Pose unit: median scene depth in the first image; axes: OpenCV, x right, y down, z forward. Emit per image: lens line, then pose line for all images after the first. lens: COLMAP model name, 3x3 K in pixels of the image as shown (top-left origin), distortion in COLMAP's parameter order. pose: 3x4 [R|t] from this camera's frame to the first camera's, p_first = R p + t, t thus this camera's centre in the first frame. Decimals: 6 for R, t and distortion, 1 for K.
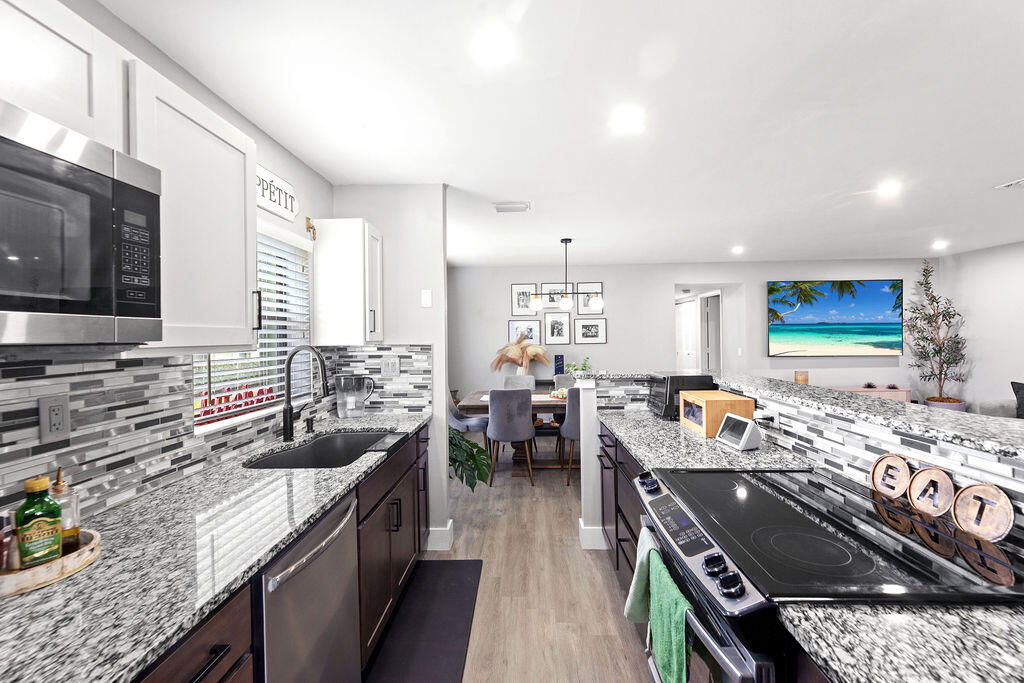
lens RADIAL K [[433.8, 0, 513.2], [0, 433.8, 350.8], [0, 0, 1]] dist [-0.007071, 0.000186]
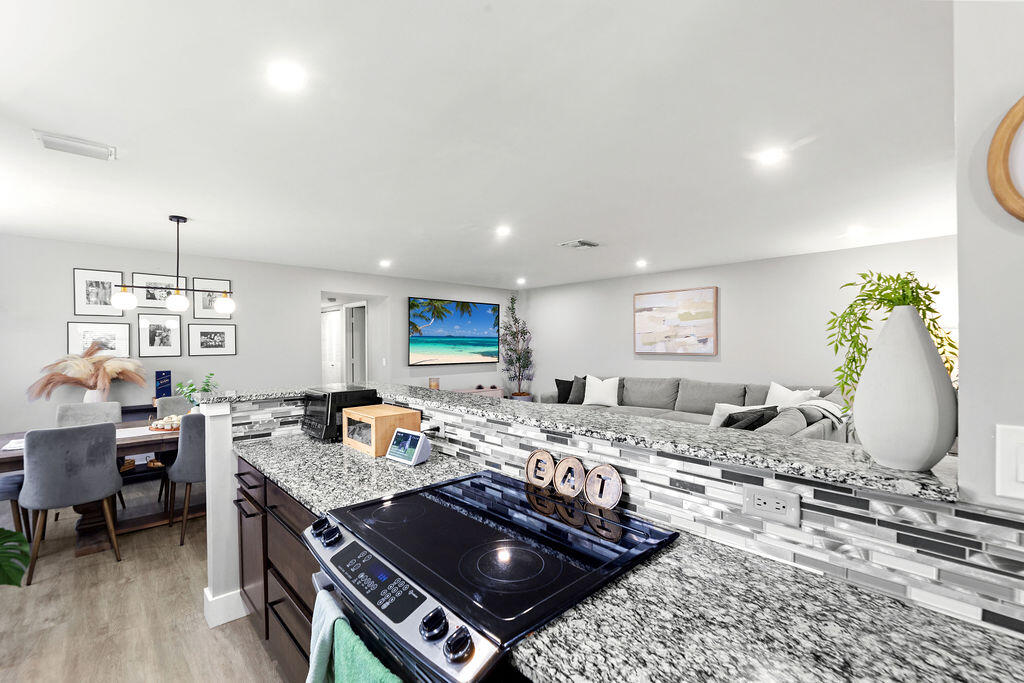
lens RADIAL K [[433.8, 0, 513.2], [0, 433.8, 350.8], [0, 0, 1]] dist [-0.007071, 0.000186]
pose [[0.700075, -0.000474, 0.714069, -0.007689], [0.017006, 0.999727, -0.016010, -0.005594], [-0.713867, 0.023352, 0.699892, 0.101414]]
